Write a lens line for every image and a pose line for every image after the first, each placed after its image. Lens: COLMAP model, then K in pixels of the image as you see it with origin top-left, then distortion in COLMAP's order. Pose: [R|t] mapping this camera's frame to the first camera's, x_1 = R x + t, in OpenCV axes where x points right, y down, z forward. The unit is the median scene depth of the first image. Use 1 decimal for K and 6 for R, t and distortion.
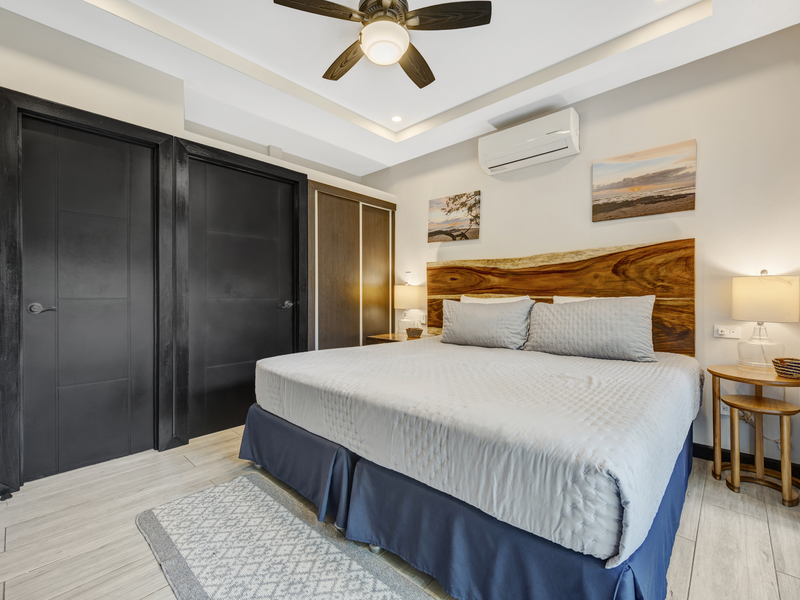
lens RADIAL K [[349.6, 0, 400.0], [0, 349.6, 300.0], [0, 0, 1]] dist [-0.011828, -0.000553]
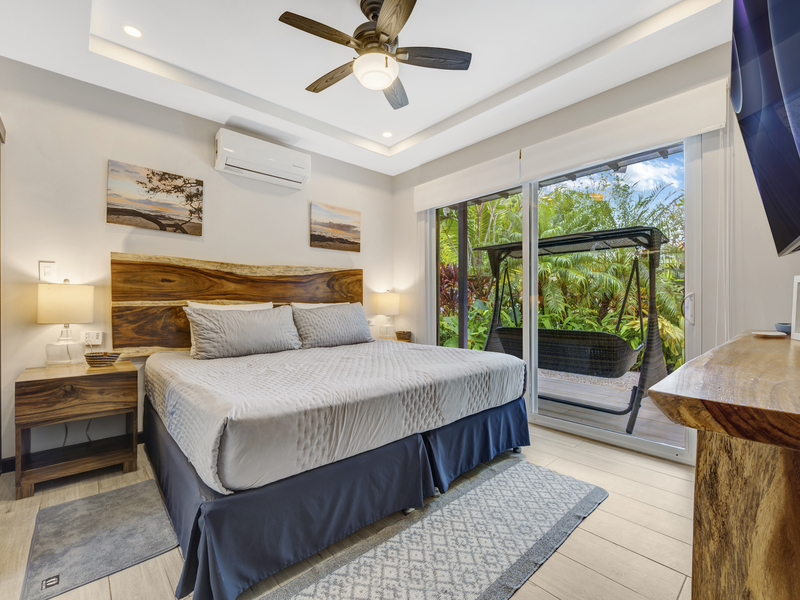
lens RADIAL K [[360.3, 0, 400.0], [0, 360.3, 300.0], [0, 0, 1]] dist [0.002736, -0.000146]
pose [[0.098133, 0.010445, 0.995119, -0.708993], [0.011482, 0.999866, -0.011627, -0.001363], [-0.995107, 0.012566, 0.098000, 0.488933]]
